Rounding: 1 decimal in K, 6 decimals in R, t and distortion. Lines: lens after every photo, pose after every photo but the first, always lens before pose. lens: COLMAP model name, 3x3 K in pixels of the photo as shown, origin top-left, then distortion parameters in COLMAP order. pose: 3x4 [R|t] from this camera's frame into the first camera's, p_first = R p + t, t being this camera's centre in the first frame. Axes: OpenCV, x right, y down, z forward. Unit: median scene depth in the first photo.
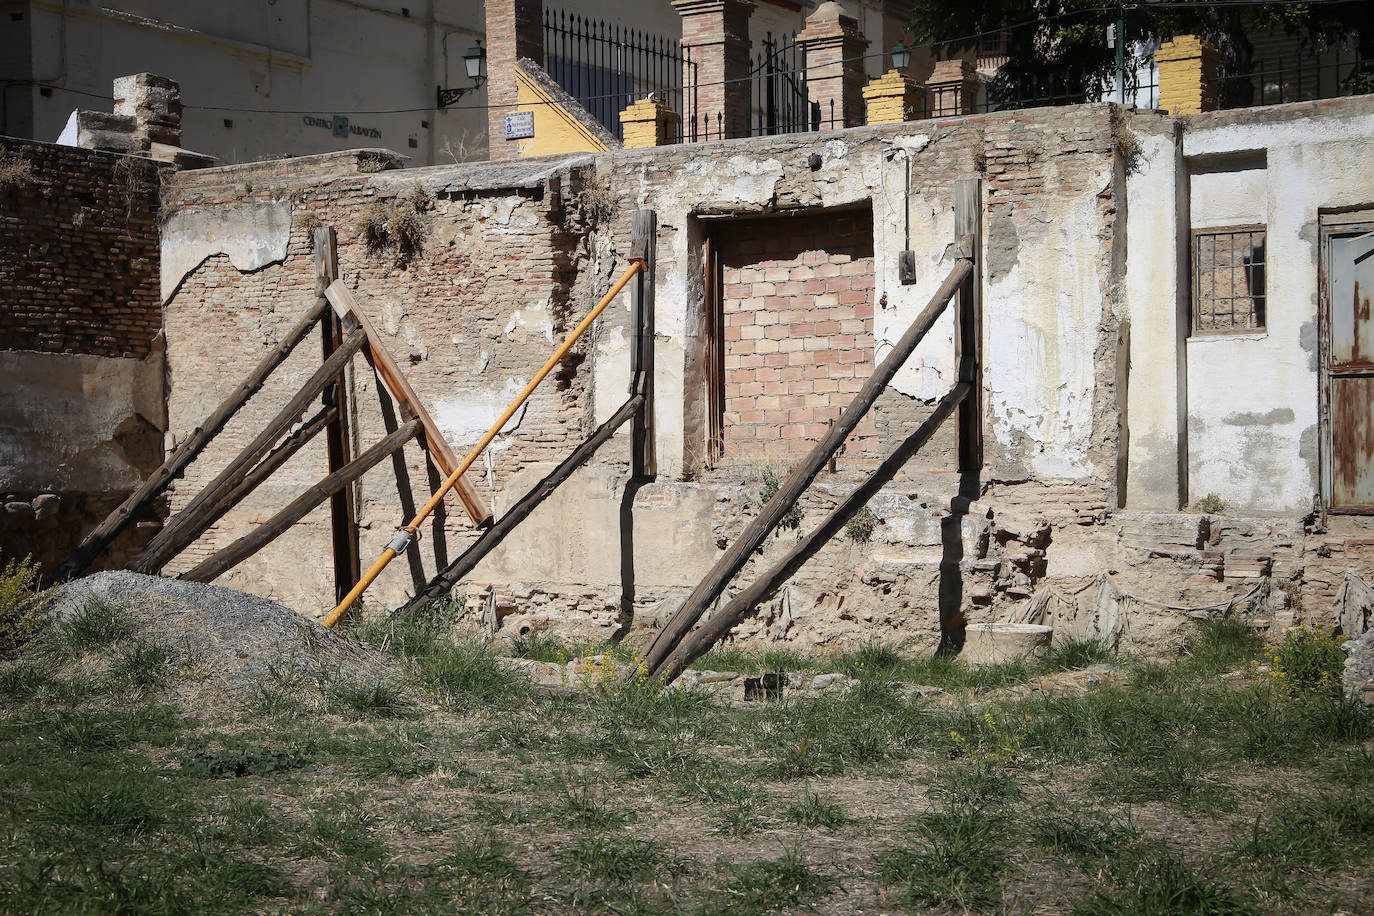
lens RADIAL K [[1786.2, 0, 687.0], [0, 1786.2, 458.0], [0, 0, 1]] dist [0.091318, 0.064852]
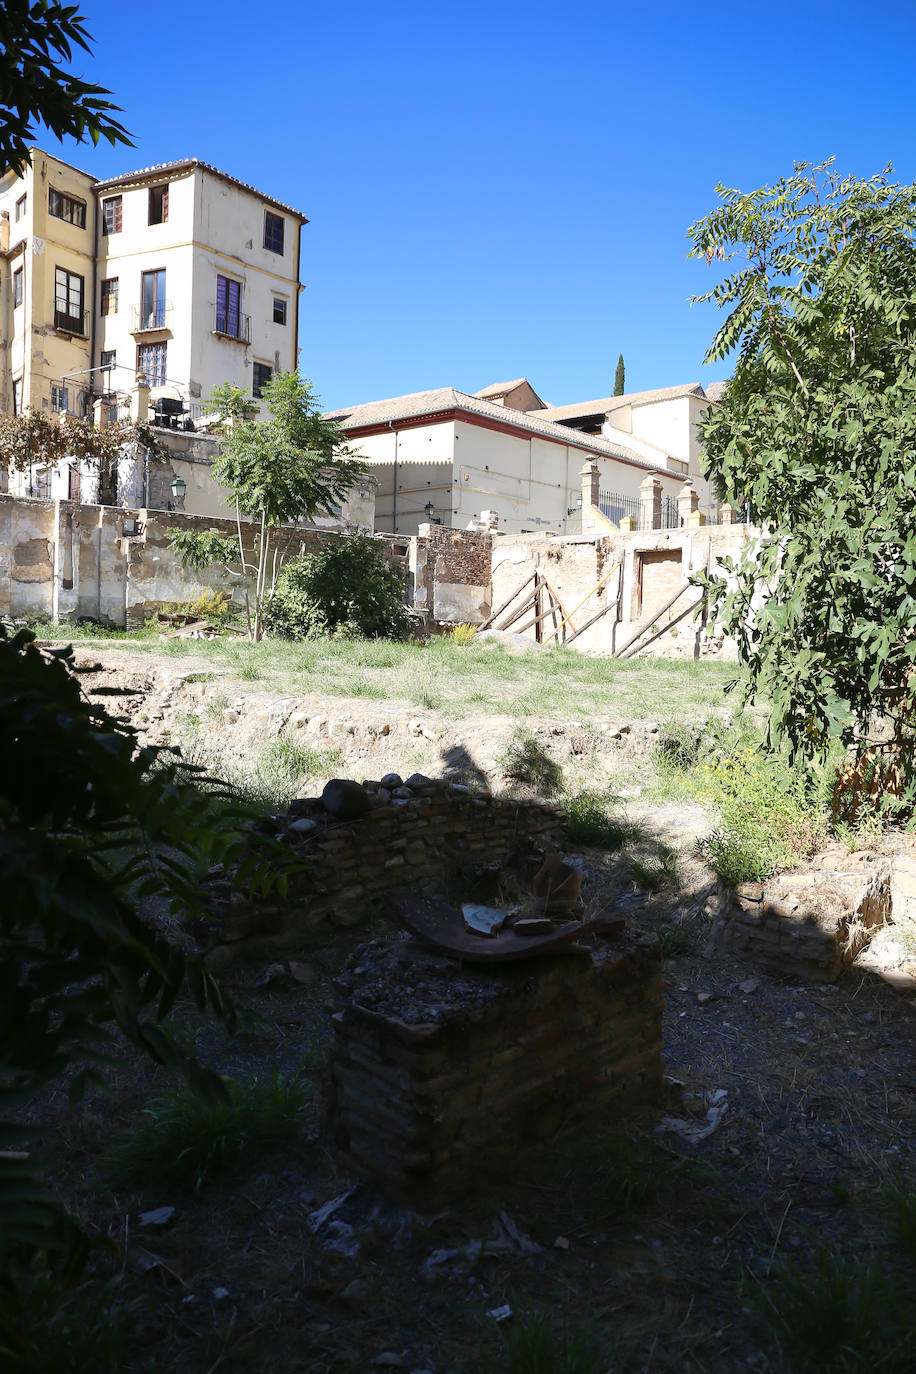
lens RADIAL K [[1106.2, 0, 458.0], [0, 1106.2, 687.0], [0, 0, 1]] dist [-0.160838, 0.158270]
pose [[0.973006, 0.039625, -0.227353, 0.170955], [-0.040010, 0.999195, 0.002915, 0.151089], [0.227286, 0.006260, 0.973808, -1.266173]]
